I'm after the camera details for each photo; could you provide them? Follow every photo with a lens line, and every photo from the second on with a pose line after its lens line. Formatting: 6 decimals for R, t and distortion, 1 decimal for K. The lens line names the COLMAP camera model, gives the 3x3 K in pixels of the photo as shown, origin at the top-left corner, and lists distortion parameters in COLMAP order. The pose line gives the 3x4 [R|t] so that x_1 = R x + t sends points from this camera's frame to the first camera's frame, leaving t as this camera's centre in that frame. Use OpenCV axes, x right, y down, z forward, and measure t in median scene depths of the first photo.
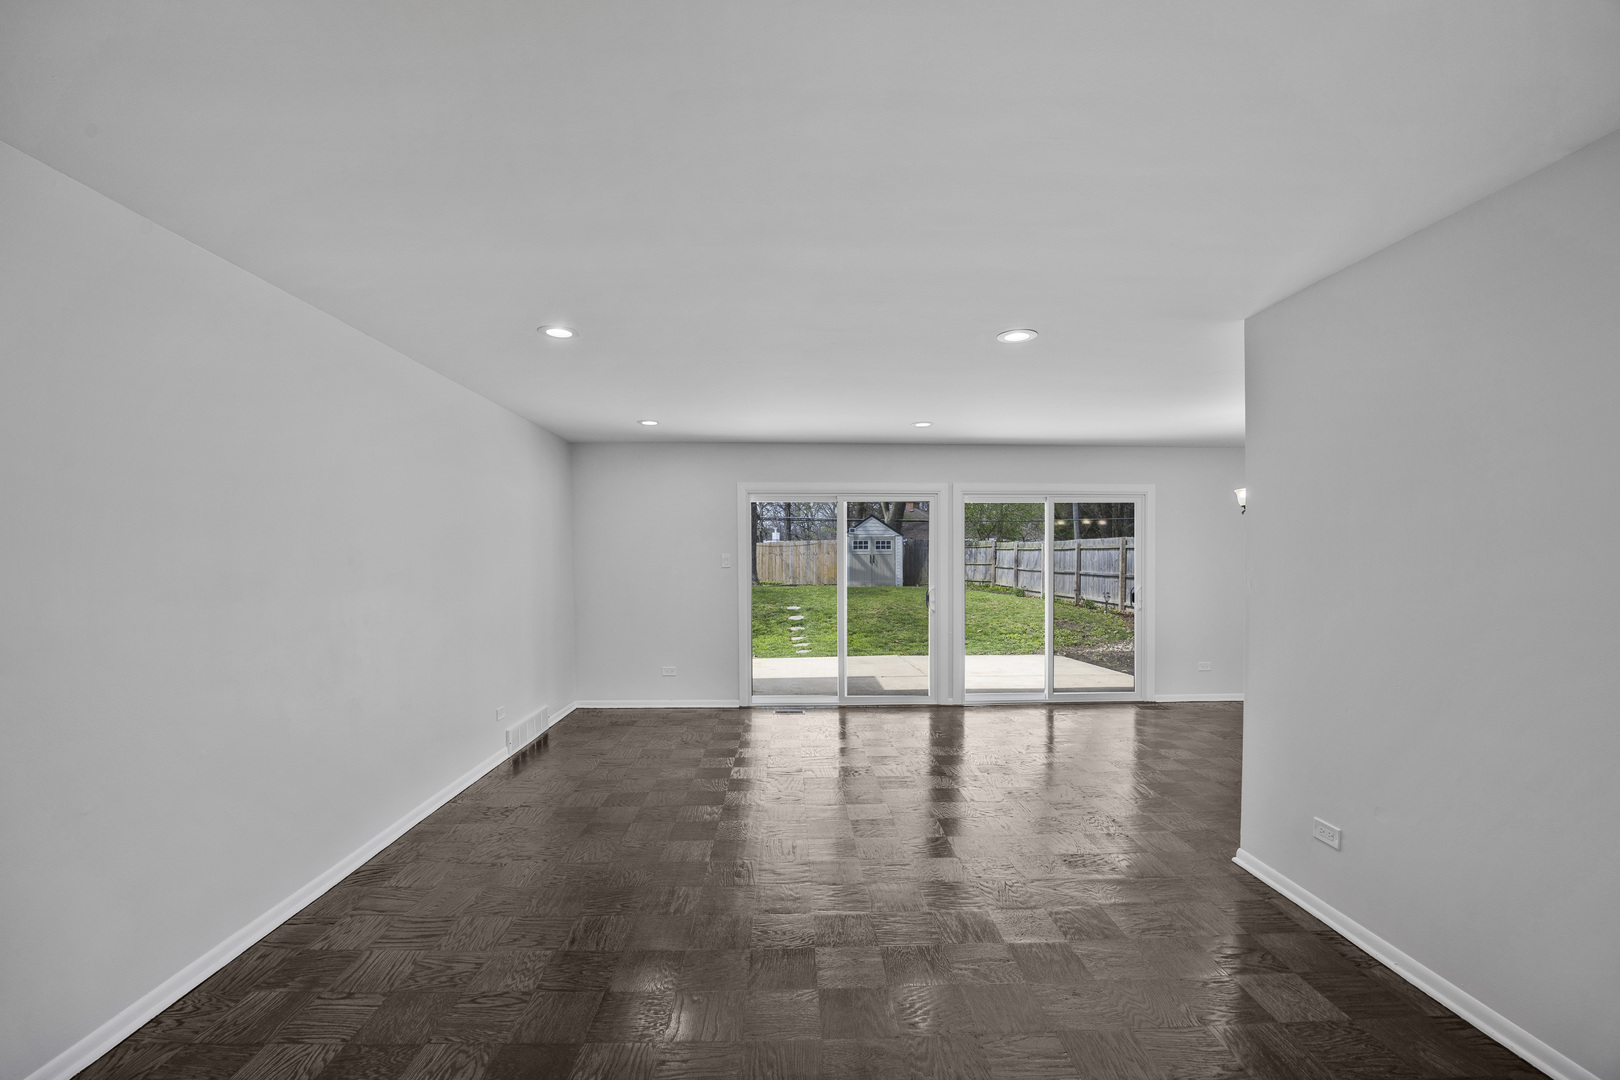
lens RADIAL K [[639.6, 0, 812.1], [0, 639.6, 570.2], [0, 0, 1]] dist [-0.038253, 0.009017]
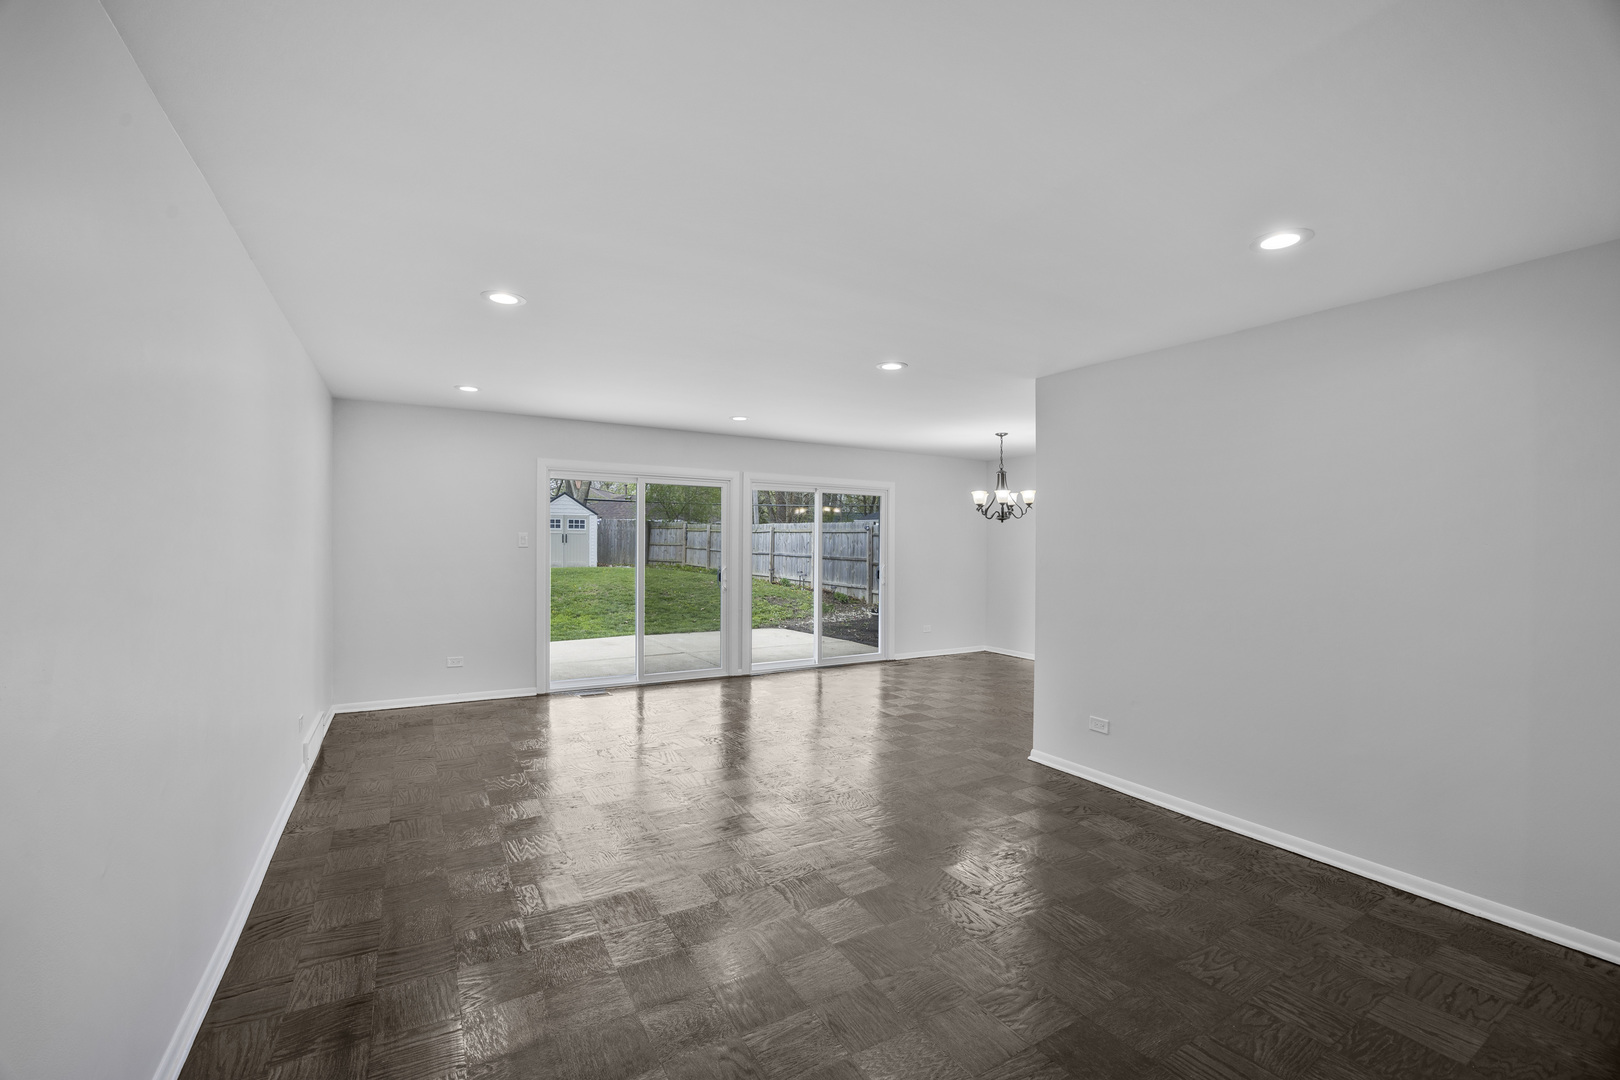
lens RADIAL K [[639.6, 0, 801.7], [0, 639.6, 534.3], [0, 0, 1]] dist [-0.038253, 0.009017]
pose [[0.889220, 0.015717, 0.457210, -0.185387], [-0.003874, 0.999633, -0.026828, 0.000335], [-0.457464, 0.022085, 0.888954, -0.018086]]
